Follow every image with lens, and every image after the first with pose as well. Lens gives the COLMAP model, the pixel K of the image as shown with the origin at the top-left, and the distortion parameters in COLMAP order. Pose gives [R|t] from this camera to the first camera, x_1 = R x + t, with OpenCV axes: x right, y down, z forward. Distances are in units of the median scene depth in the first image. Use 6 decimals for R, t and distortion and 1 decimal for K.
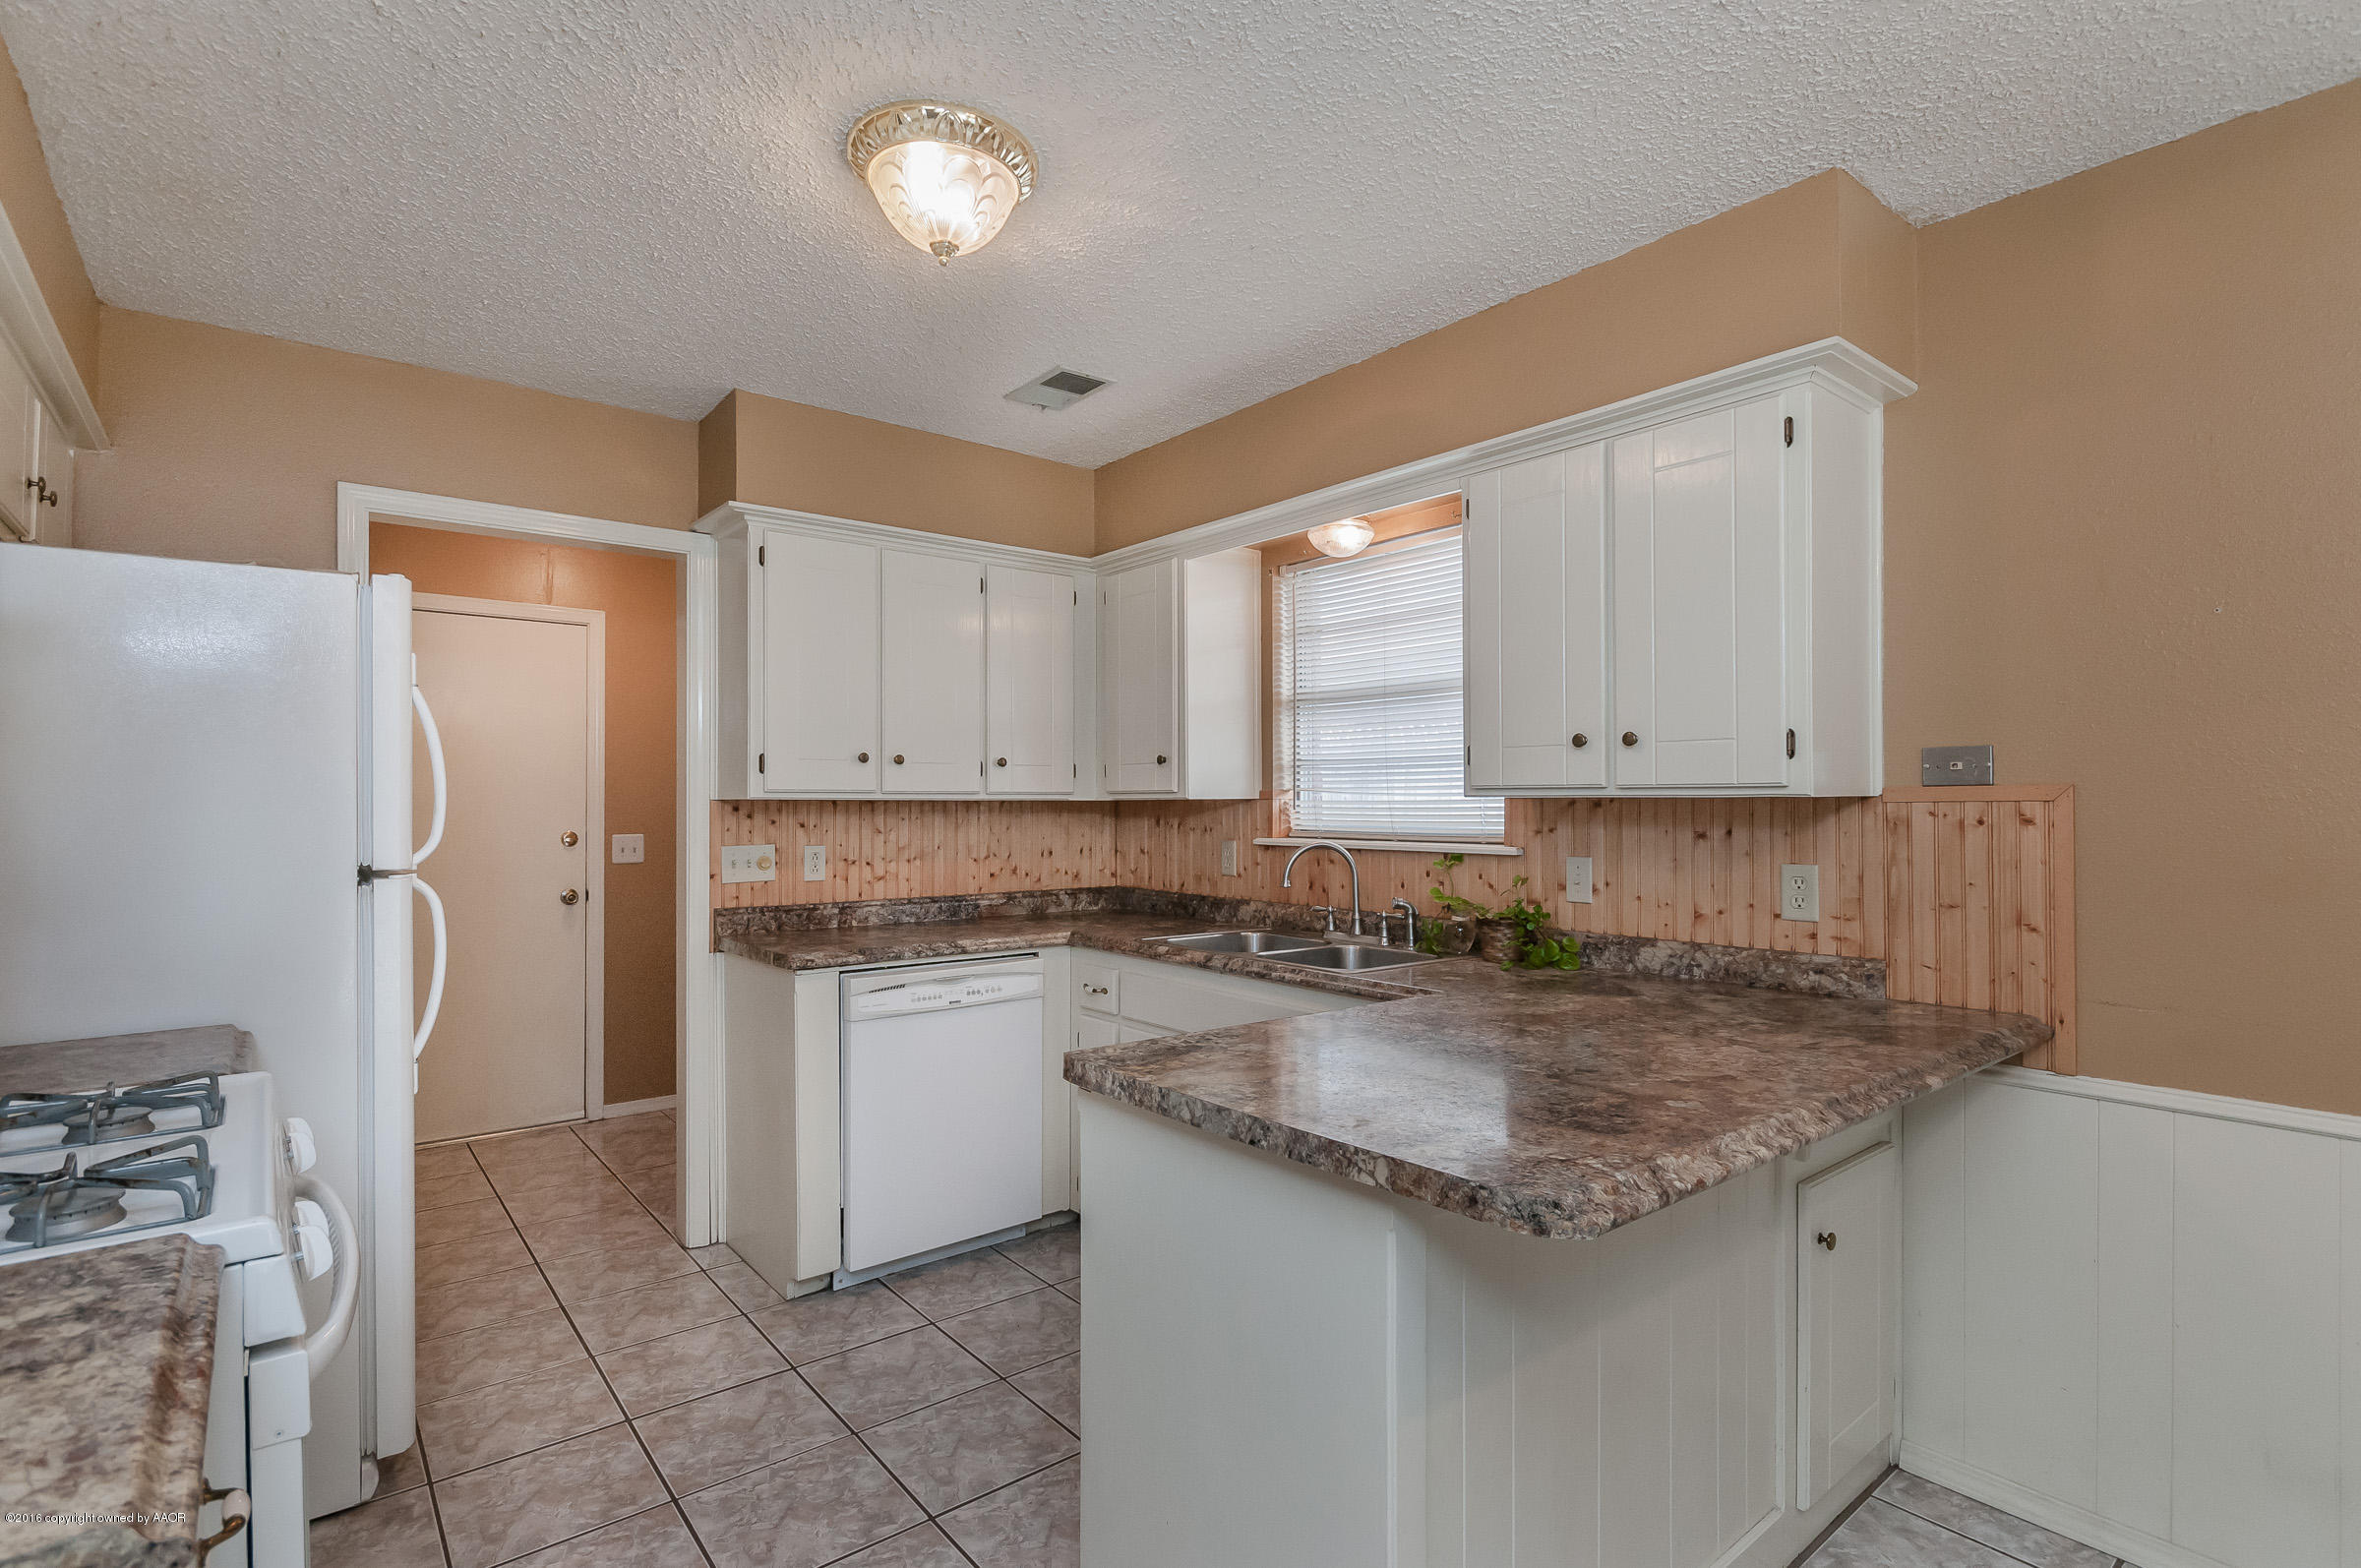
lens RADIAL K [[1123.8, 0, 1180.0], [0, 1123.8, 791.8], [0, 0, 1]] dist [-0.003395, -0.001570]
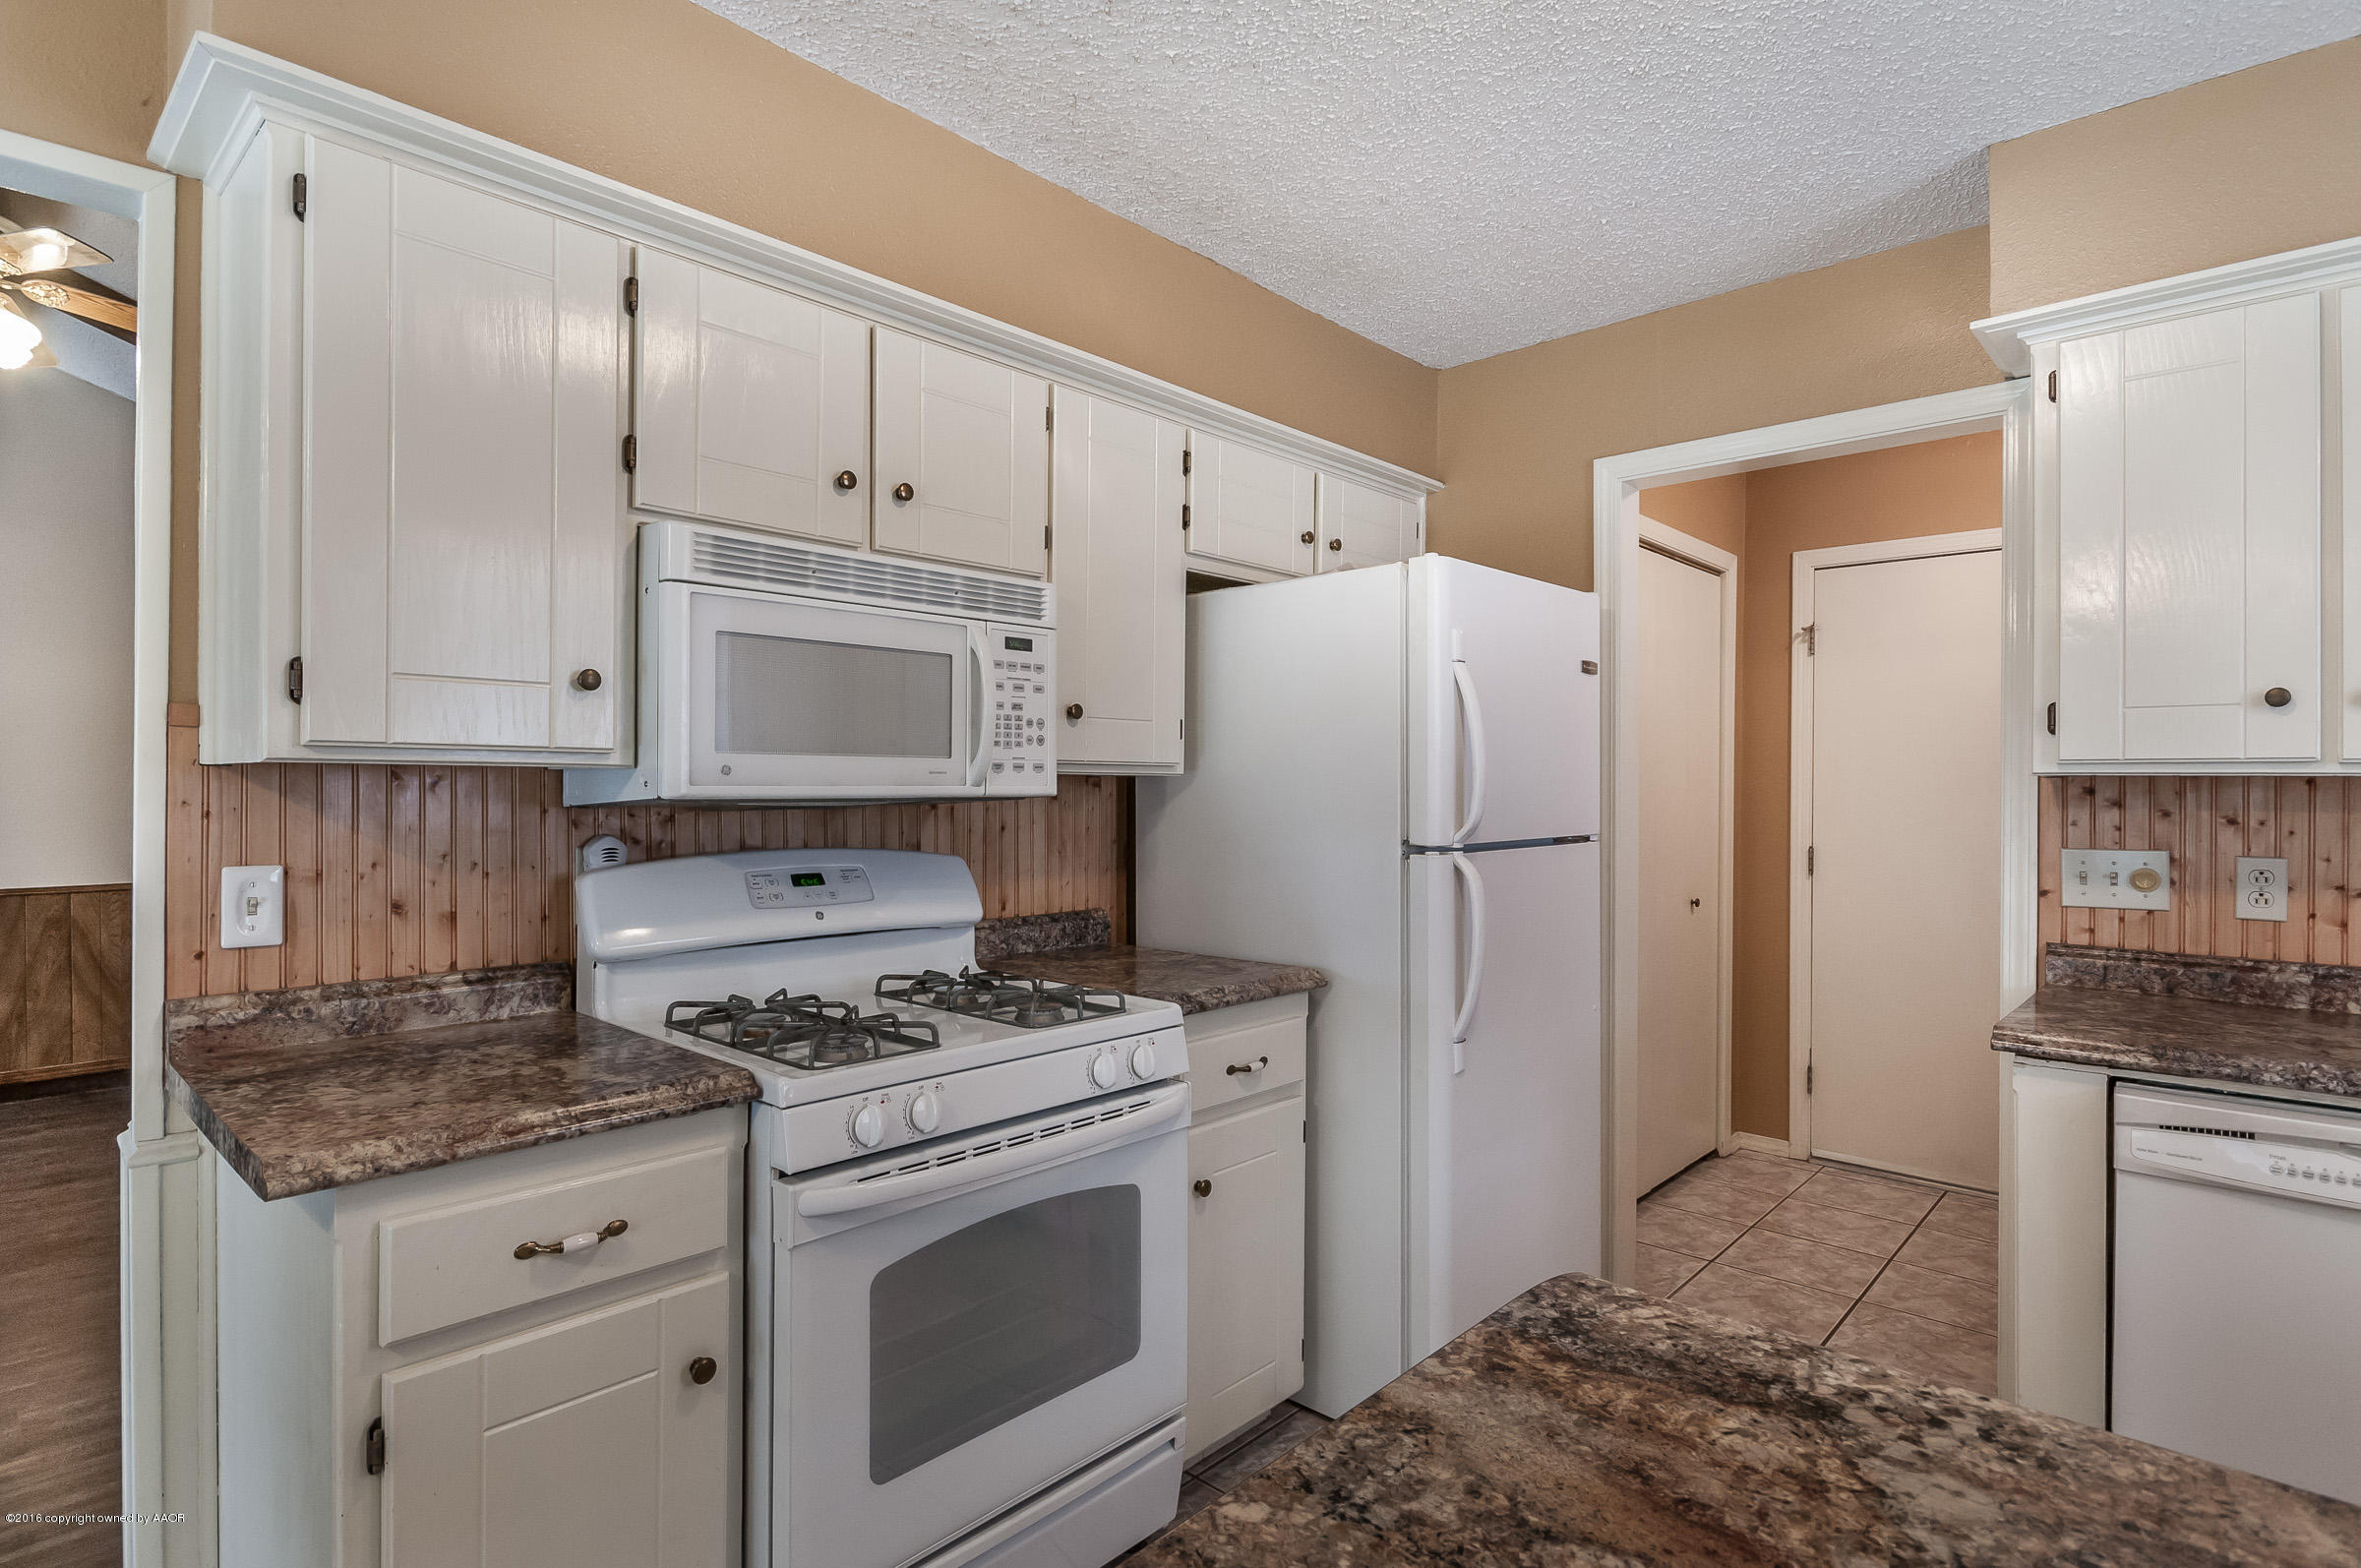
lens RADIAL K [[1191.4, 0, 1173.0], [0, 1191.4, 778.1], [0, 0, 1]] dist [0.003190, -0.000105]
pose [[0.129153, -0.001586, -0.991623, 0.481059], [0.006327, 0.999980, -0.000775, 0.011023], [0.991605, -0.006173, 0.129160, 0.893422]]
